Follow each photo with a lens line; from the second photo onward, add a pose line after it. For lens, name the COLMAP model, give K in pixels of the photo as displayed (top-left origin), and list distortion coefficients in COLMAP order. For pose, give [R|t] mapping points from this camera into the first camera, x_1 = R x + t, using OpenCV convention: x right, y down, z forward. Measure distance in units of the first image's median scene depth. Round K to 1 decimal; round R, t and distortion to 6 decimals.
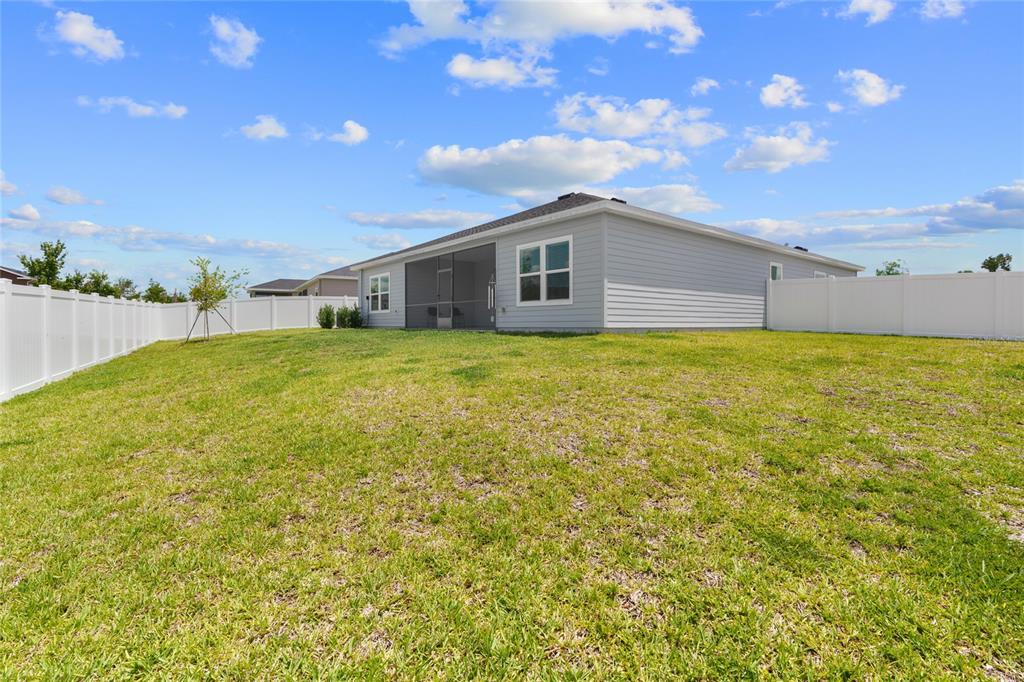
lens RADIAL K [[464.9, 0, 510.5], [0, 464.9, 342.2], [0, 0, 1]] dist [-0.003783, 0.000199]
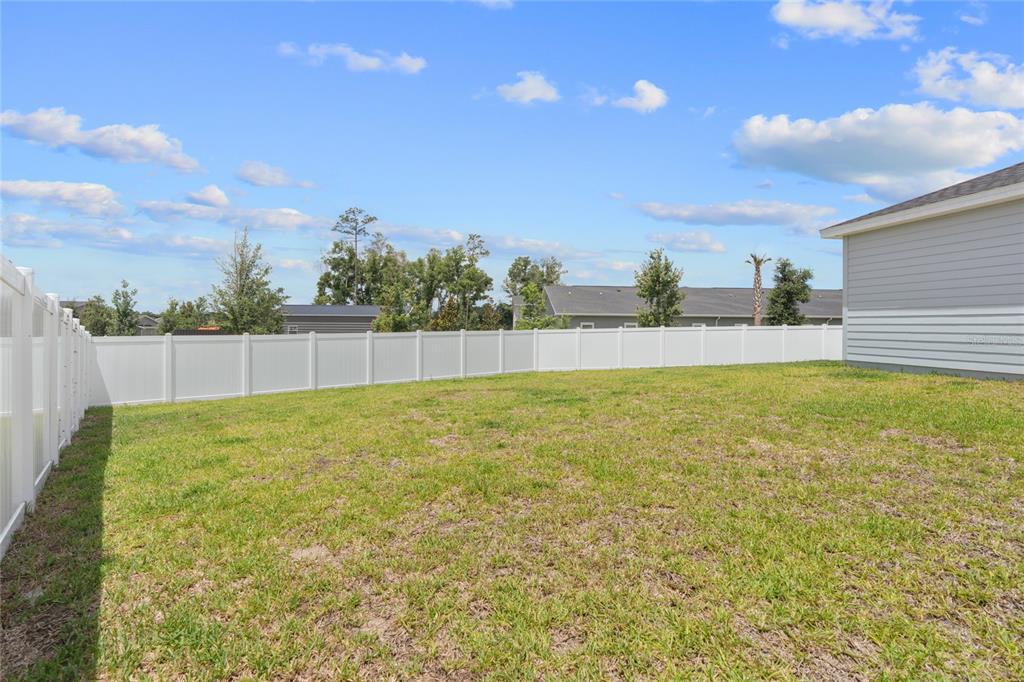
lens RADIAL K [[464.9, 0, 512.2], [0, 464.9, 346.8], [0, 0, 1]] dist [-0.003783, 0.000199]
pose [[0.999895, 0.014081, -0.003517, -0.548218], [-0.014088, 0.999898, -0.002152, -0.041804], [0.003486, 0.002201, 0.999992, 0.250629]]
